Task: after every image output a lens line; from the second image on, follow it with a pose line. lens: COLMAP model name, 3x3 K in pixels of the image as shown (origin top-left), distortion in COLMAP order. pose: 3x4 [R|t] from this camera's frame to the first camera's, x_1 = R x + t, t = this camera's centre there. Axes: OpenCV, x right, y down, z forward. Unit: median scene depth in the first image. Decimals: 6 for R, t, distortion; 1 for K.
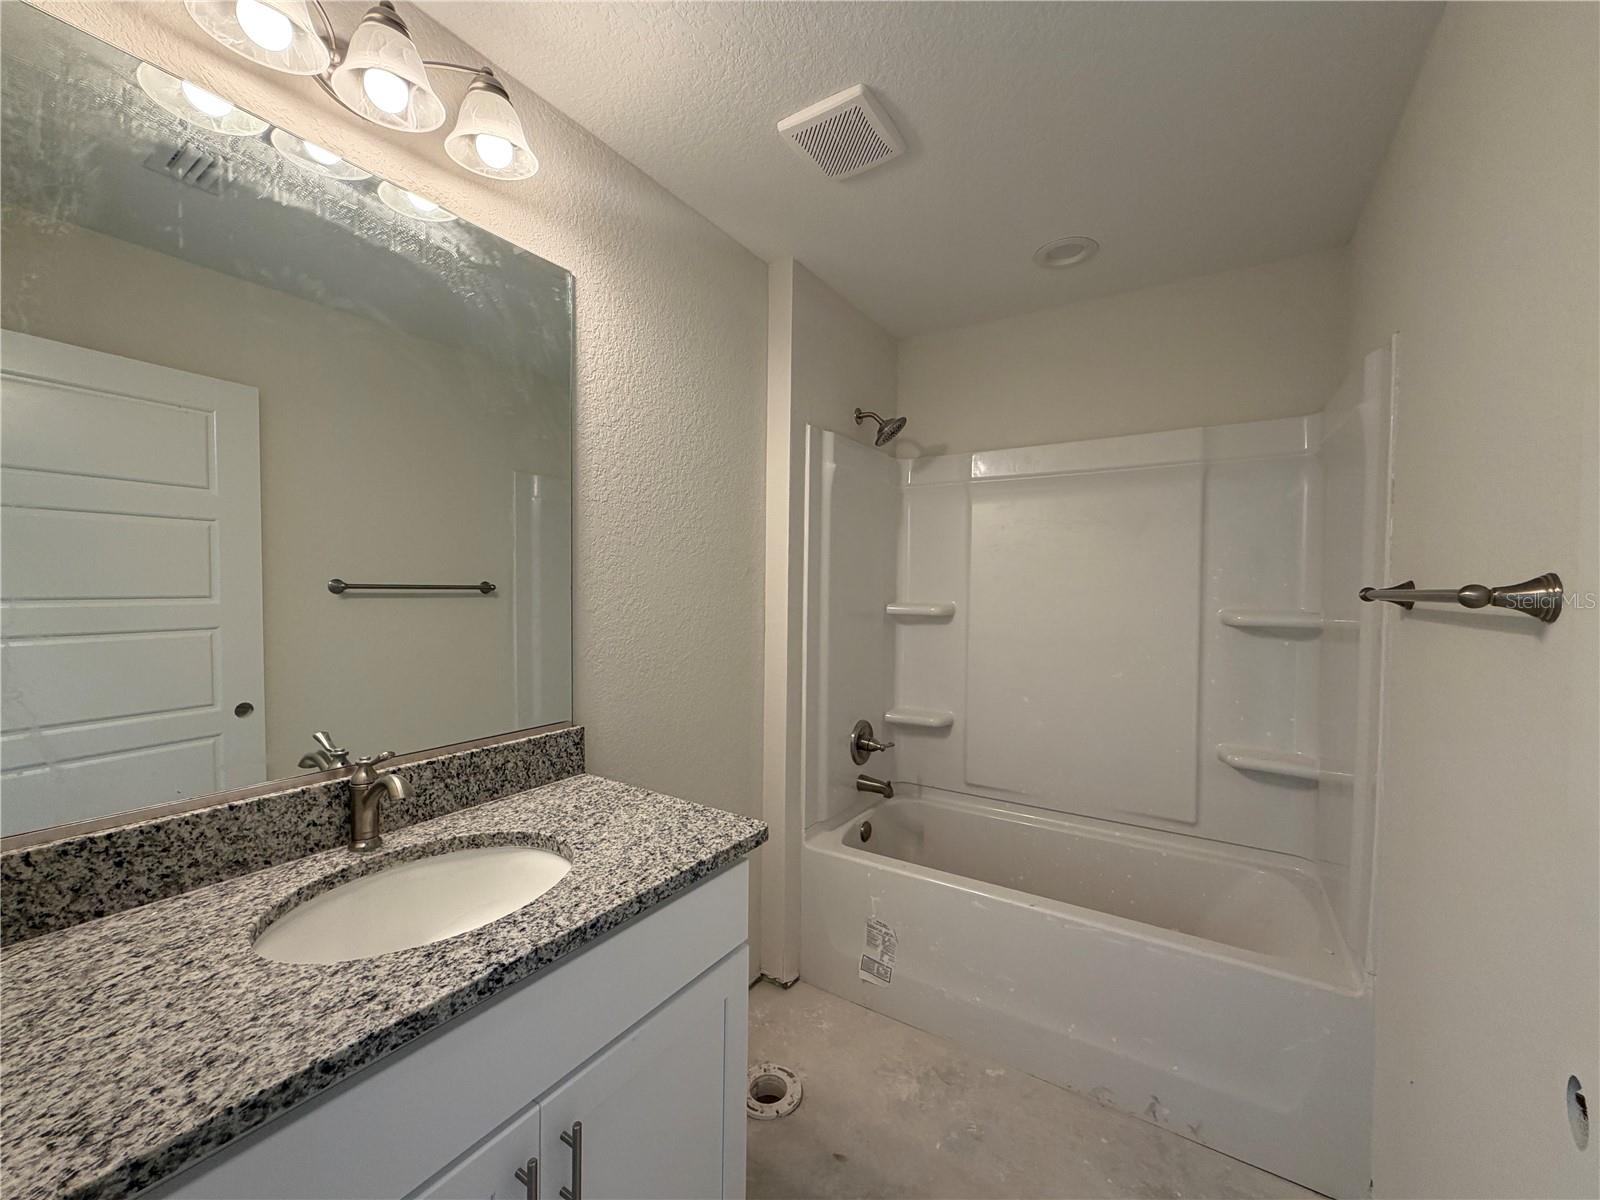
lens RADIAL K [[637.7, 0, 794.7], [0, 637.7, 598.8], [0, 0, 1]] dist [-0.001163, 0.000538]
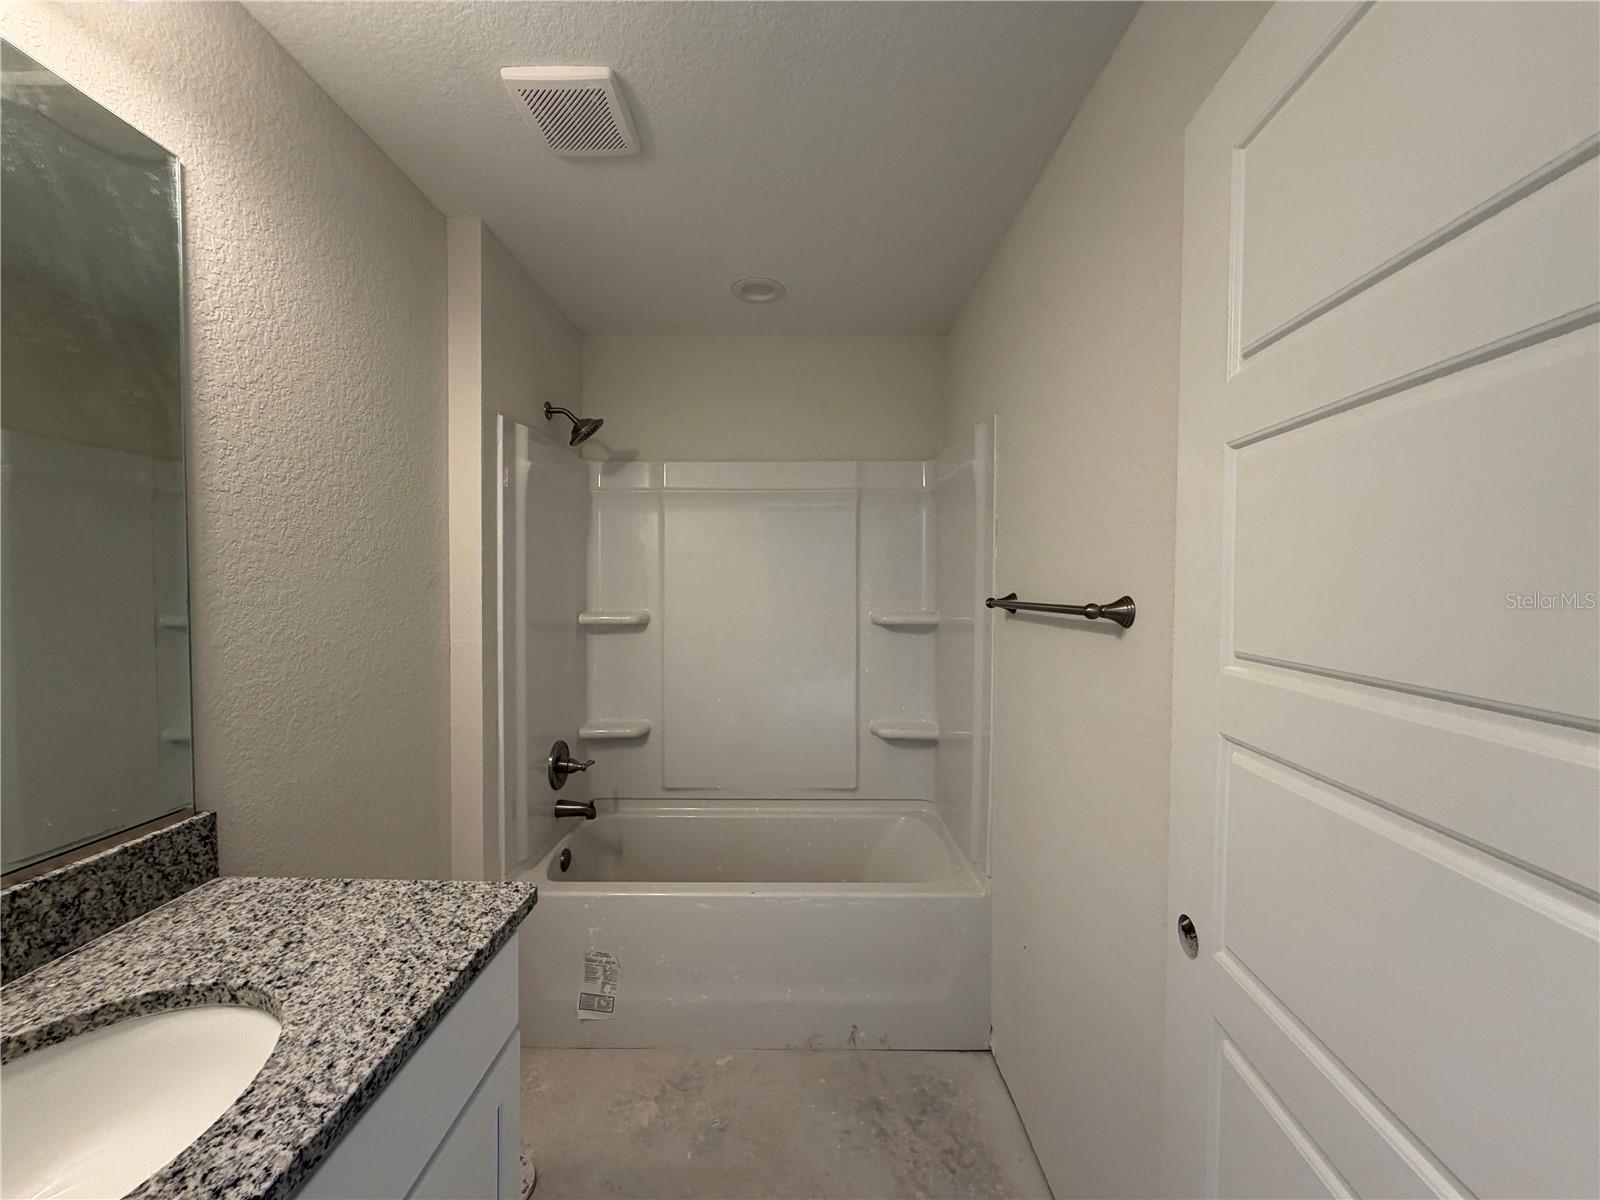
lens RADIAL K [[637.7, 0, 794.7], [0, 637.7, 598.8], [0, 0, 1]] dist [-0.001163, 0.000538]
pose [[0.842440, -0.019451, 0.538439, -0.167074], [0.017357, 0.999809, 0.008960, -0.030125], [-0.538511, 0.001797, 0.842617, 0.061222]]
